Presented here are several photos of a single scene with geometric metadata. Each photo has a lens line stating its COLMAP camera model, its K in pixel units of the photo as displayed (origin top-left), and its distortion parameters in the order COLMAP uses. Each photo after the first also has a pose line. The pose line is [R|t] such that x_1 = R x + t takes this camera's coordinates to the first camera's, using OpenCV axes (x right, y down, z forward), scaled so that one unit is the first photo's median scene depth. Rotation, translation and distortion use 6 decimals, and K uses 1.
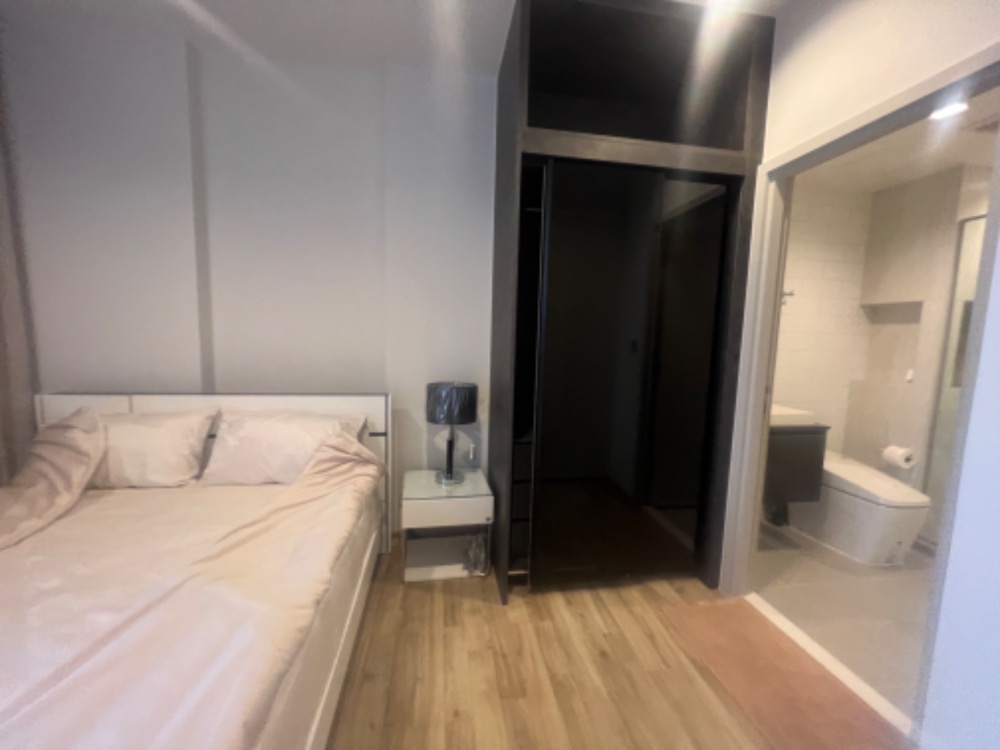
lens RADIAL K [[396.7, 0, 502.4], [0, 396.7, 375.6], [0, 0, 1]] dist [-0.003939, 0.000275]
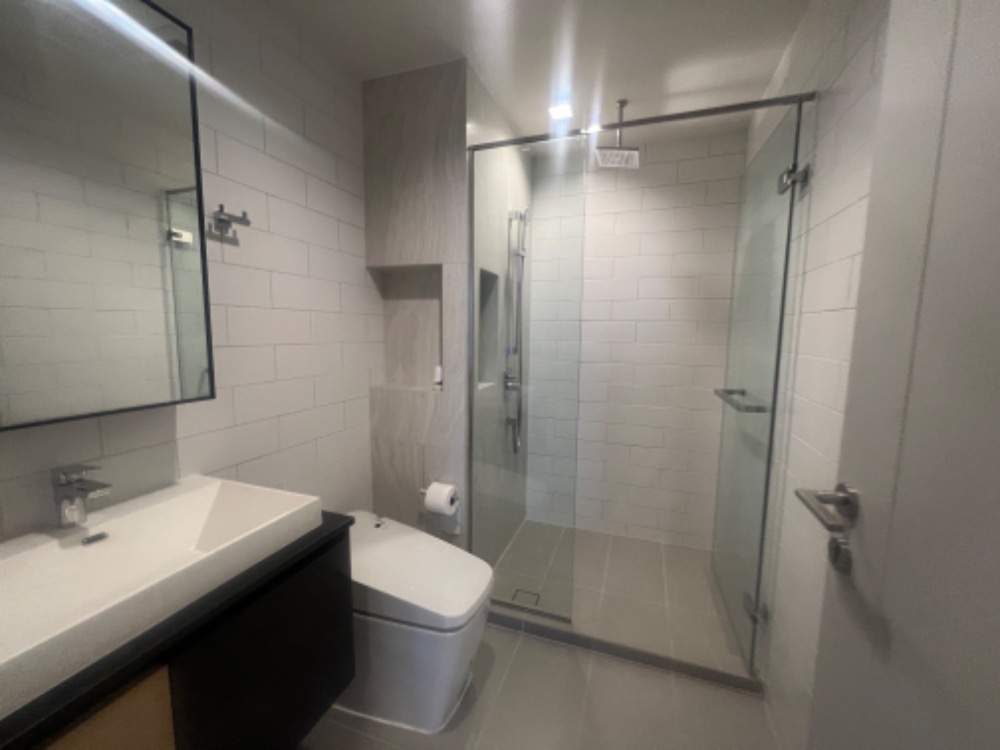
lens RADIAL K [[396.7, 0, 502.2], [0, 396.7, 377.7], [0, 0, 1]] dist [-0.003939, 0.000275]
pose [[0.489576, -0.115868, 0.864228, 0.318769], [0.095787, 0.992280, 0.078773, -0.024975], [-0.866684, 0.044216, 0.496895, 0.364996]]
